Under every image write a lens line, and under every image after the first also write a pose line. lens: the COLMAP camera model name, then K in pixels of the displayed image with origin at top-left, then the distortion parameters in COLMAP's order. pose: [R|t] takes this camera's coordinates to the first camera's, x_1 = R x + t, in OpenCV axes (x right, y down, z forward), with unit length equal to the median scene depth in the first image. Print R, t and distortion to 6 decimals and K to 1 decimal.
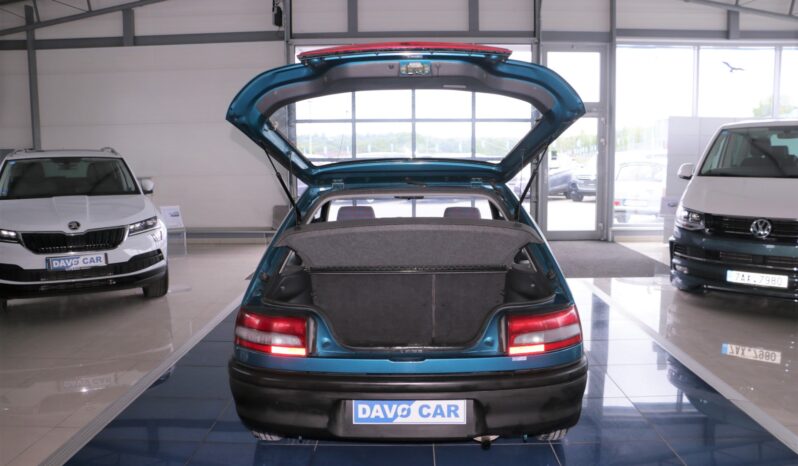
lens RADIAL K [[644.7, 0, 399.0], [0, 644.7, 233.0], [0, 0, 1]] dist [-0.134704, -0.000237]
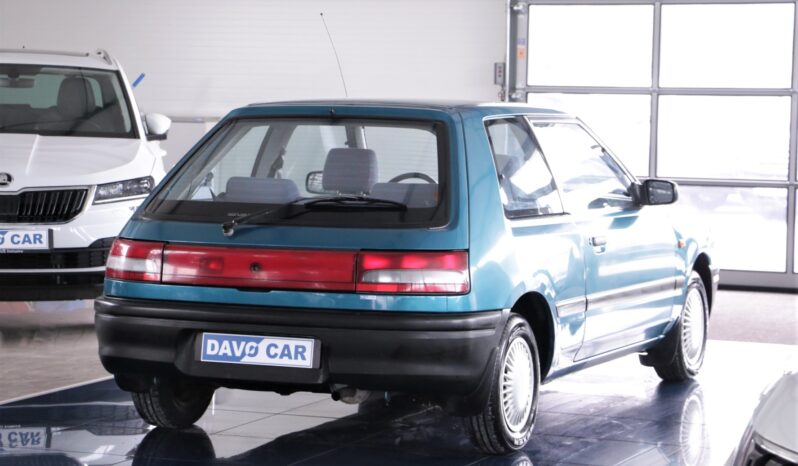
lens RADIAL K [[2324.2, 0, 399.0], [0, 2324.2, 233.0], [0, 0, 1]] dist [0.294865, 0.832924]
pose [[0.927869, 0.045229, -0.370154, 1.408112], [-0.066566, 0.996764, -0.045068, 0.245118], [0.366917, 0.066456, 0.927877, -1.997223]]
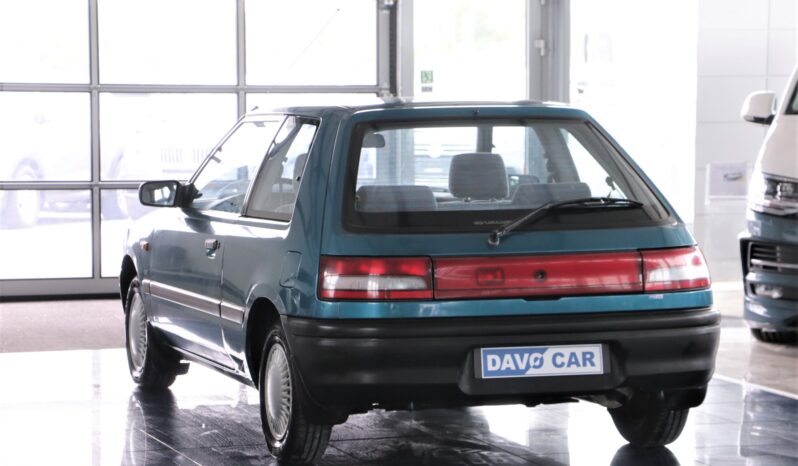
lens RADIAL K [[2571.9, 0, 399.0], [0, 2571.9, 233.0], [0, 0, 1]] dist [0.534261, 0.214334]
pose [[0.944350, -0.013858, 0.328649, -1.316167], [0.035234, 0.997626, -0.059174, 0.302116], [-0.327049, 0.067460, 0.942597, -2.265401]]
